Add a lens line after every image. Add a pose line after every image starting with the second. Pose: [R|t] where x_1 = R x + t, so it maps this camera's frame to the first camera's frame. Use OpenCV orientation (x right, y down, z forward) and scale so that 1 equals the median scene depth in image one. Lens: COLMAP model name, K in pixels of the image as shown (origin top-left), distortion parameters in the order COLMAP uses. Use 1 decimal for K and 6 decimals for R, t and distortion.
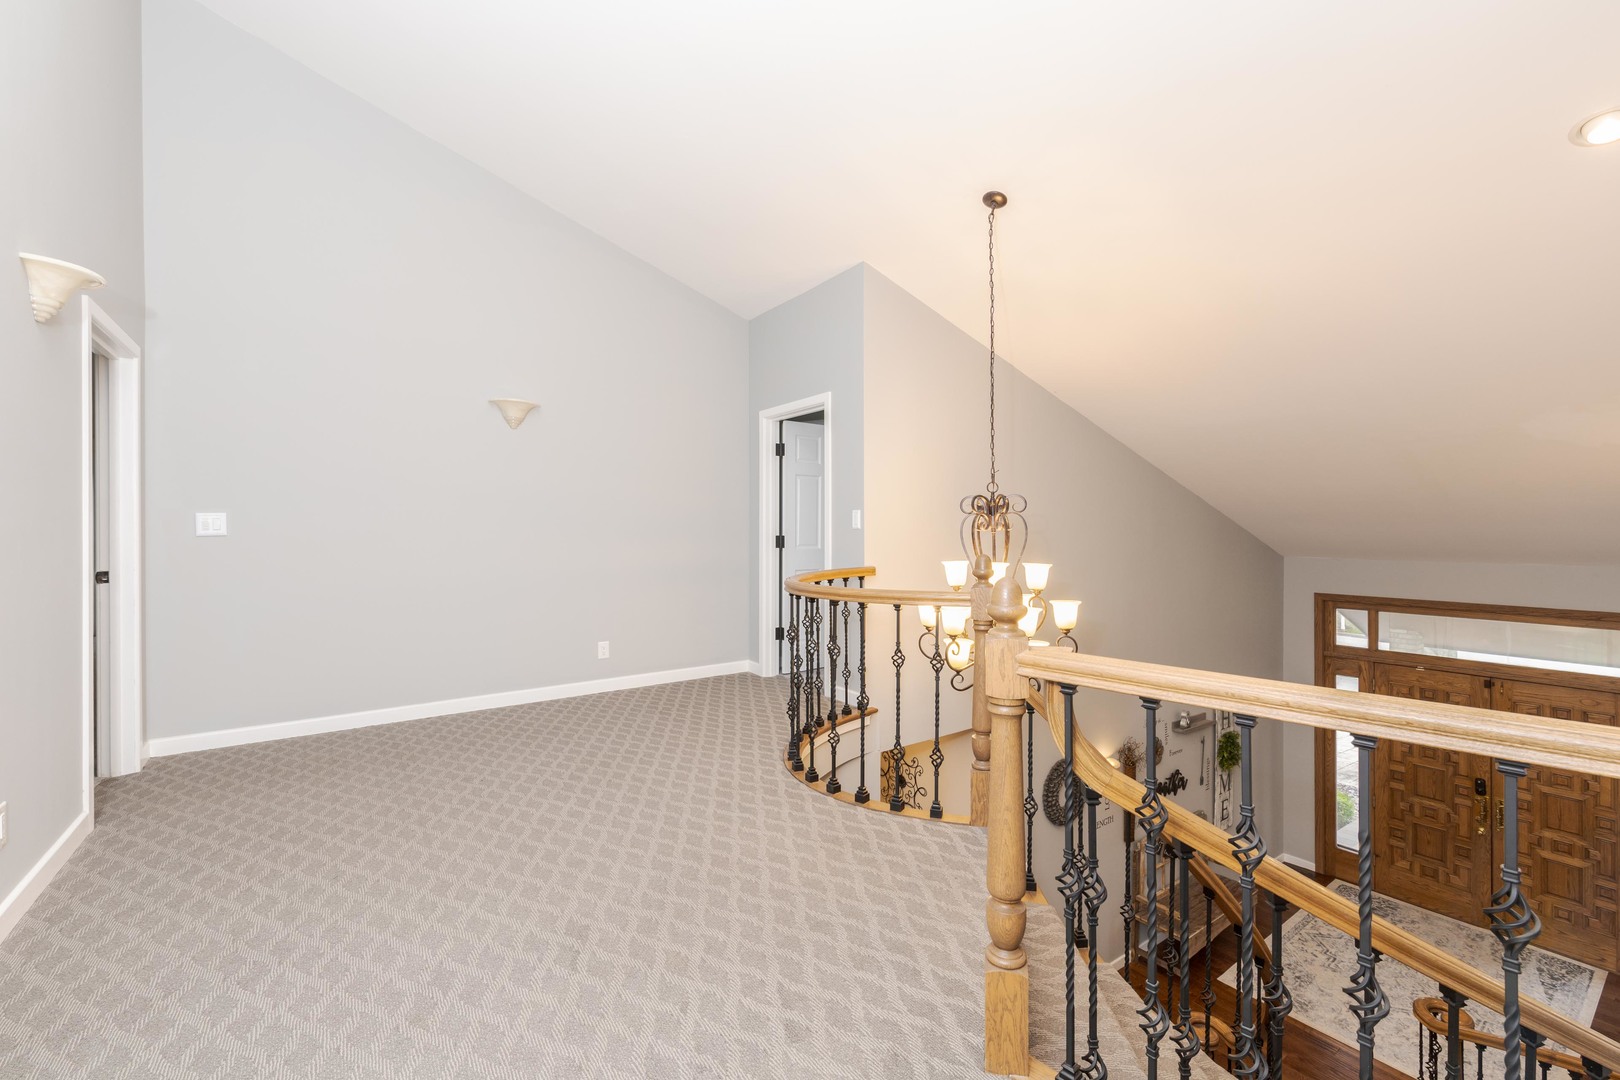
lens RADIAL K [[701.1, 0, 825.4], [0, 701.1, 538.0], [0, 0, 1]] dist [0.002448, -0.001055]
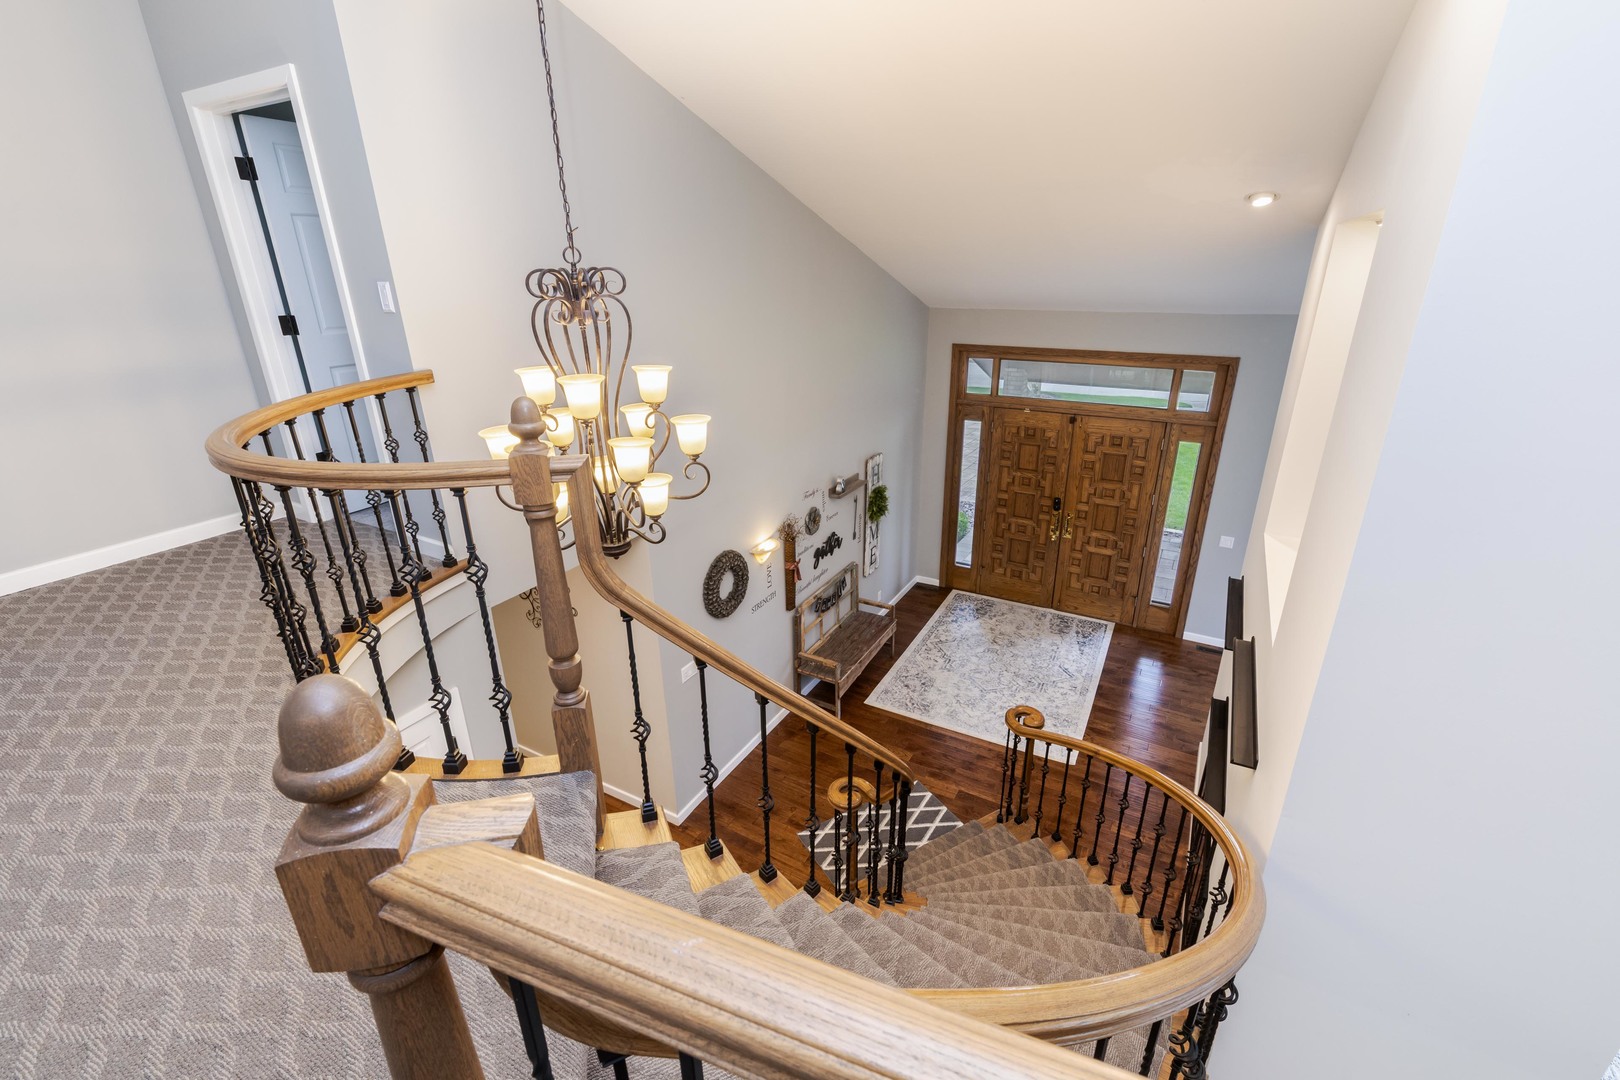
lens RADIAL K [[701.1, 0, 815.0], [0, 701.1, 545.6], [0, 0, 1]] dist [0.002448, -0.001055]
pose [[0.908792, -0.160690, 0.385067, 0.074554], [0.011090, 0.931844, 0.362689, -0.027580], [-0.417103, -0.325338, 0.848635, 0.125826]]
